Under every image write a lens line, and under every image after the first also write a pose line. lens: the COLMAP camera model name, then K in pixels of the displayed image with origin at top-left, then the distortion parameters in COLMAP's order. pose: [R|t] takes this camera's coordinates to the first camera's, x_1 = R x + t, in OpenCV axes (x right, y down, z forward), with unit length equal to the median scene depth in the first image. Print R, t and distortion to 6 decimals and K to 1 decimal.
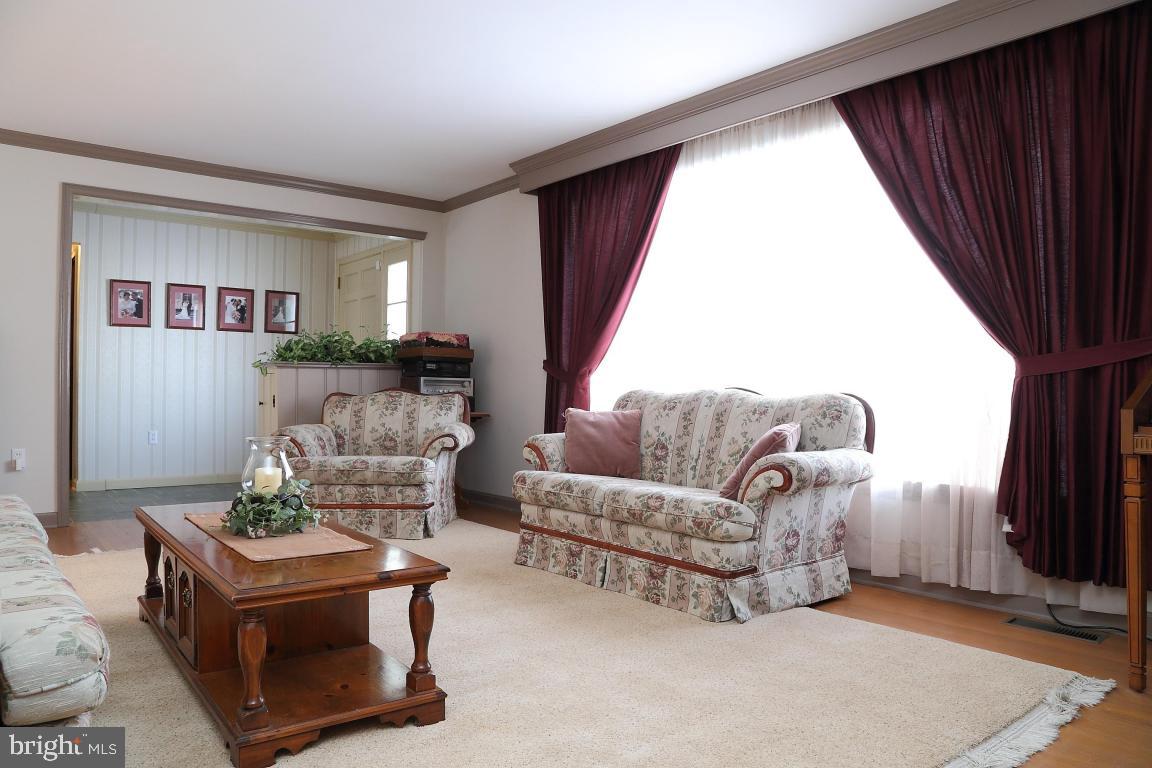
lens RADIAL K [[798.2, 0, 576.0], [0, 798.2, 384.0], [0, 0, 1]] dist [-0.070144, -0.000517]
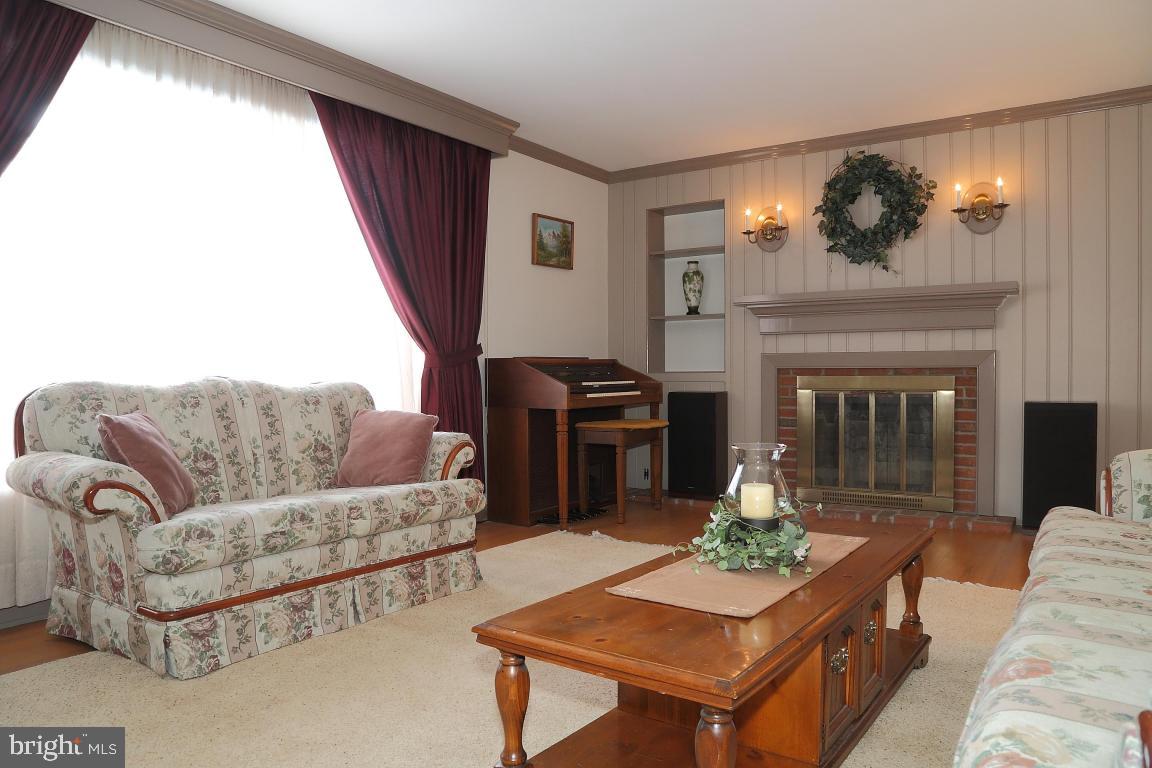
lens RADIAL K [[813.8, 0, 577.0], [0, 813.8, 355.7], [0, 0, 1]] dist [-0.001435, -0.001488]
pose [[-0.264555, 0.009770, 0.964321, -0.805225], [-0.010257, 0.999864, -0.012944, -0.010912], [-0.964316, -0.013315, -0.264419, 0.968468]]
